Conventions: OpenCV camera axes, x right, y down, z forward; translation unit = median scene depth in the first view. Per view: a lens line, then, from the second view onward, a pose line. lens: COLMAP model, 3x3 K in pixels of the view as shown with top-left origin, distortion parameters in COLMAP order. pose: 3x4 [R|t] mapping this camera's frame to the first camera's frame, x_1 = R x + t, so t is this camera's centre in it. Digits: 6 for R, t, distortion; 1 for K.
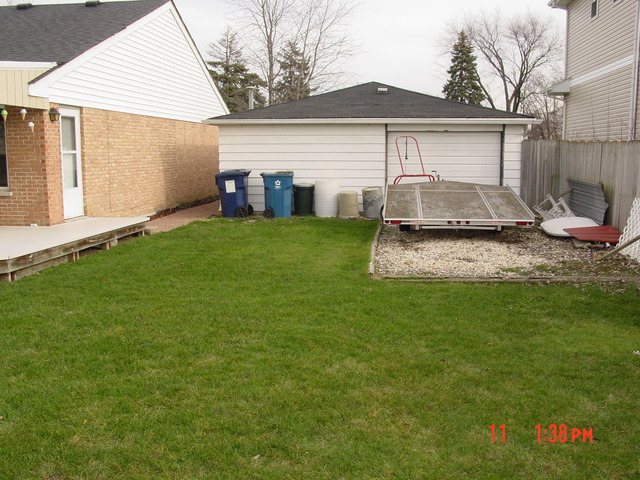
lens RADIAL K [[657.8, 0, 320.0], [0, 657.8, 240.0], [0, 0, 1]] dist [-0.173818, 0.210027]
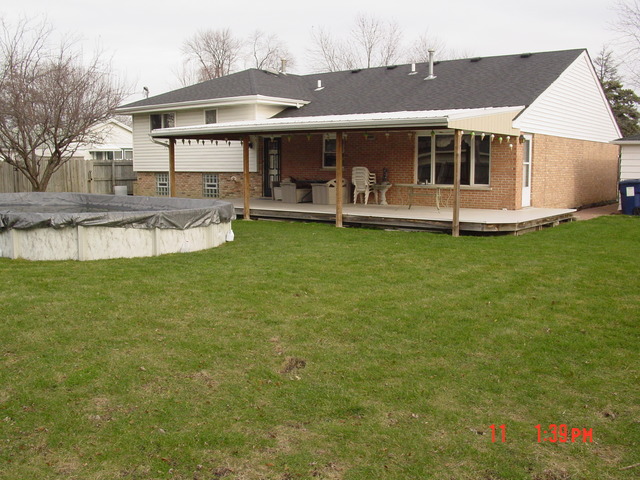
lens RADIAL K [[657.8, 0, 320.0], [0, 657.8, 240.0], [0, 0, 1]] dist [-0.173818, 0.210027]
pose [[0.865144, 0.060091, -0.497911, -0.039392], [-0.069077, 0.997611, 0.000373, 0.074493], [0.496744, 0.034072, 0.867228, -0.541430]]
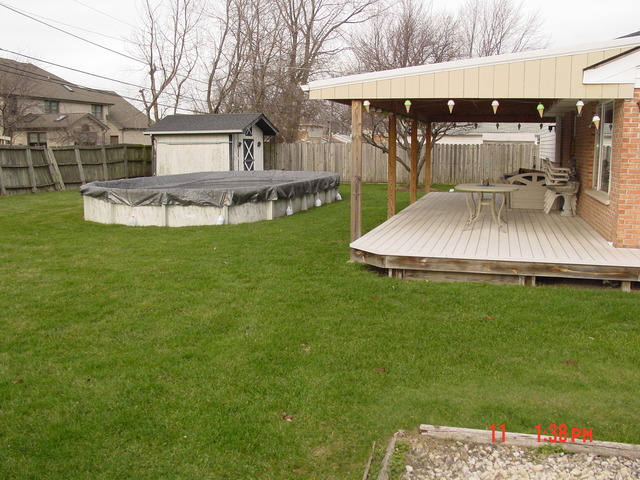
lens RADIAL K [[657.8, 0, 320.0], [0, 657.8, 240.0], [0, 0, 1]] dist [-0.173818, 0.210027]
pose [[-0.158411, 0.162359, -0.973933, 0.371887], [-0.121958, 0.975617, 0.182476, -0.116060], [0.979812, 0.147685, -0.134747, 0.672384]]
